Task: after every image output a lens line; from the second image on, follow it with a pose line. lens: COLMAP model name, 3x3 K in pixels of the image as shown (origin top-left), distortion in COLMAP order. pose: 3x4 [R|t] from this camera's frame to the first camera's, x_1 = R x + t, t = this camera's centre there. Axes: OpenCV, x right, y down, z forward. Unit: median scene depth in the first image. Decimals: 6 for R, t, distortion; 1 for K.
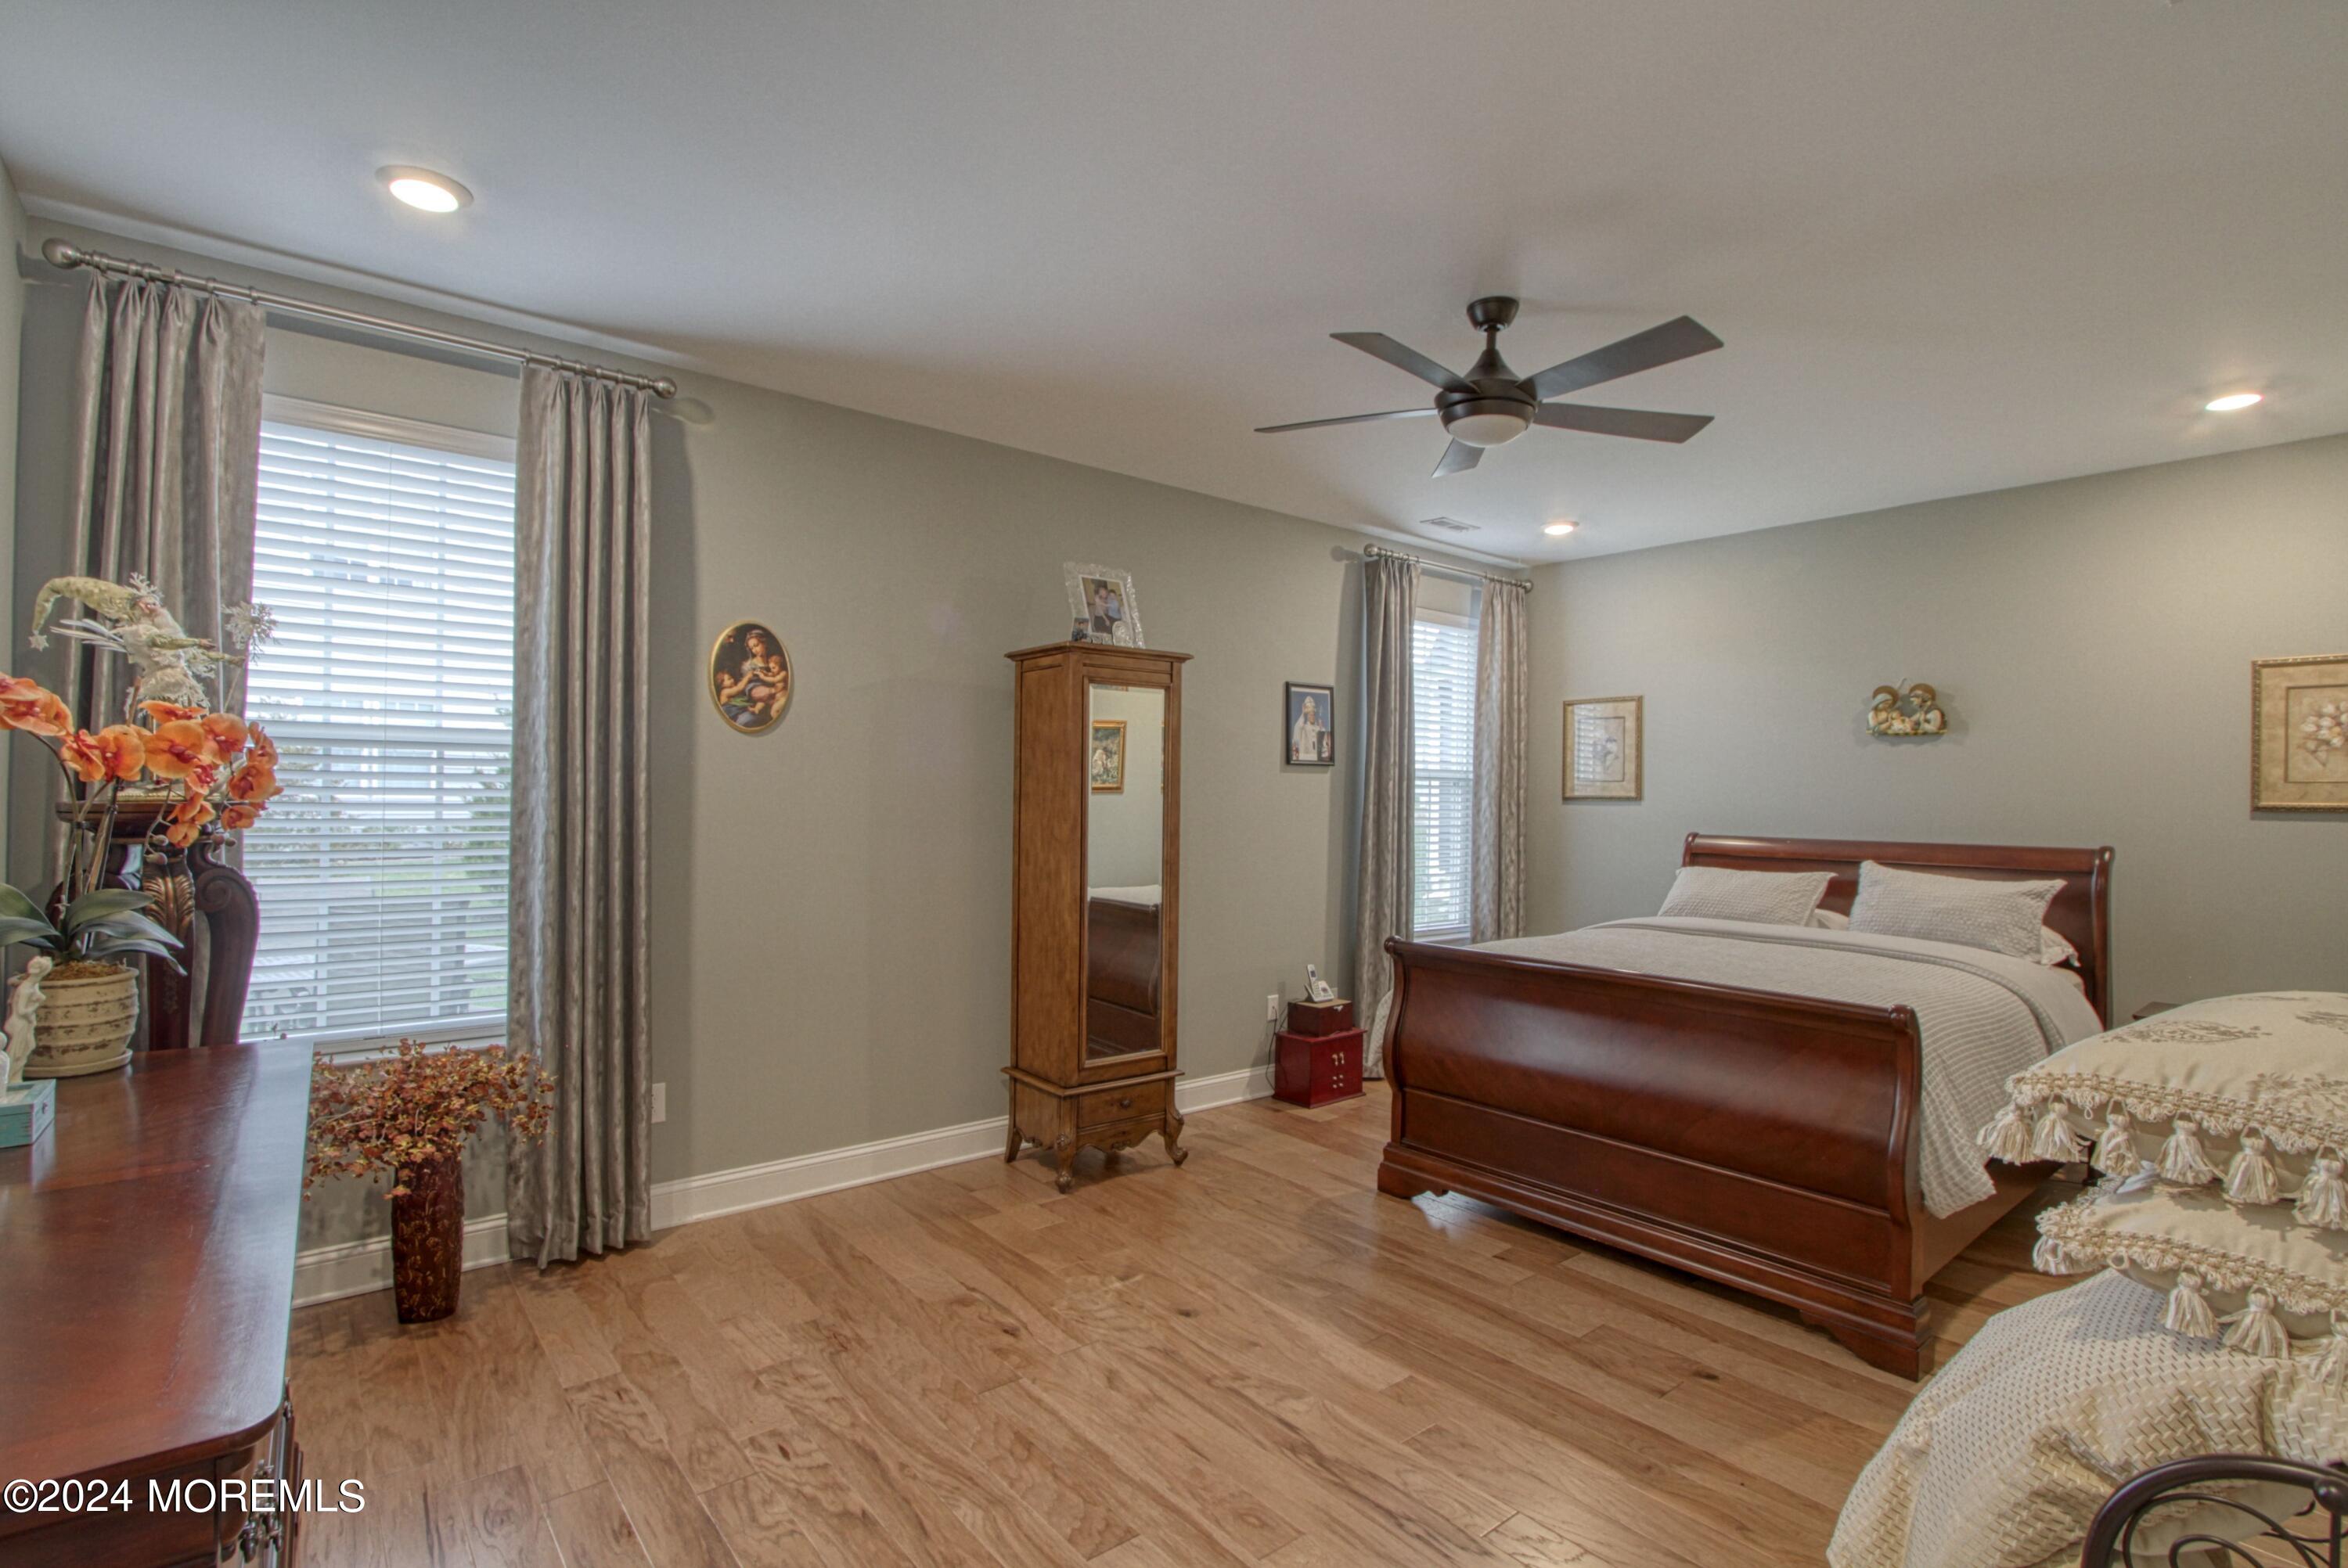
lens RADIAL K [[1114.7, 0, 1112.8], [0, 1114.7, 784.7], [0, 0, 1]] dist [-0.016454, 0.004142]
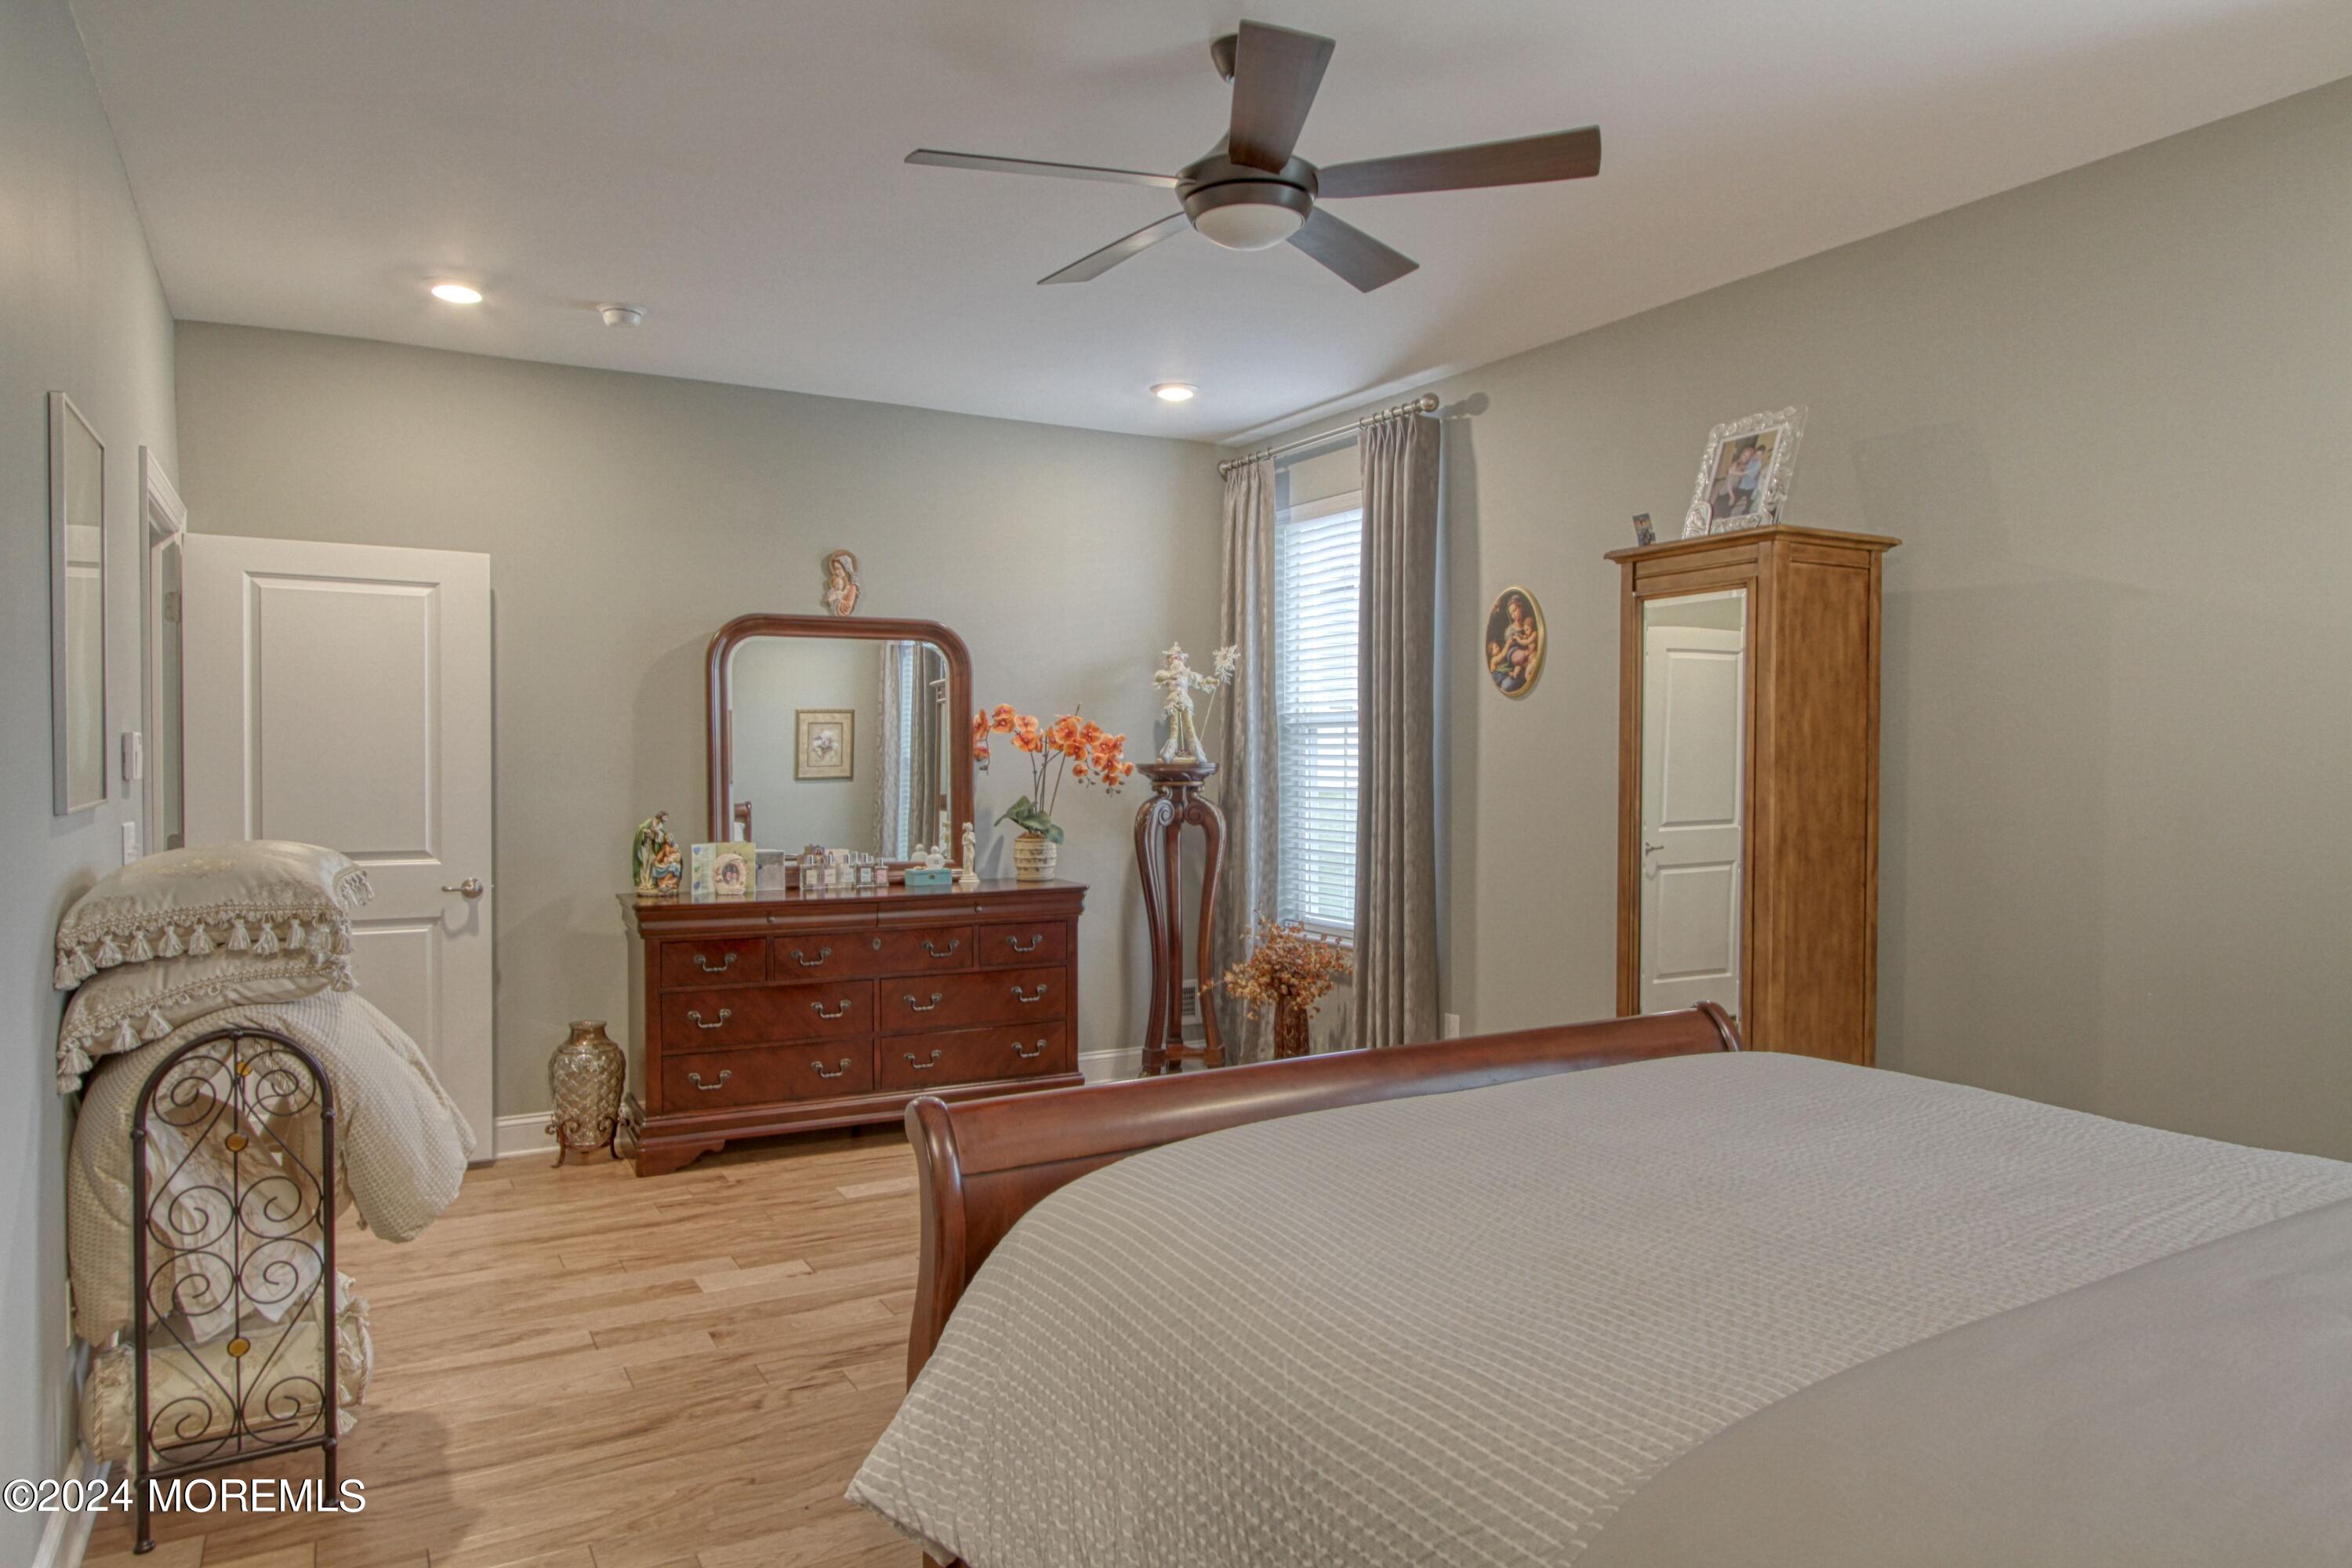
lens RADIAL K [[1434.8, 0, 1179.9], [0, 1434.8, 774.6], [0, 0, 1]] dist [-0.013133, 0.006973]
pose [[-0.139485, 0.004775, -0.990213, 1.044491], [0.012880, 0.999913, 0.003008, 0.017165], [0.990140, -0.012334, -0.139534, 0.899531]]
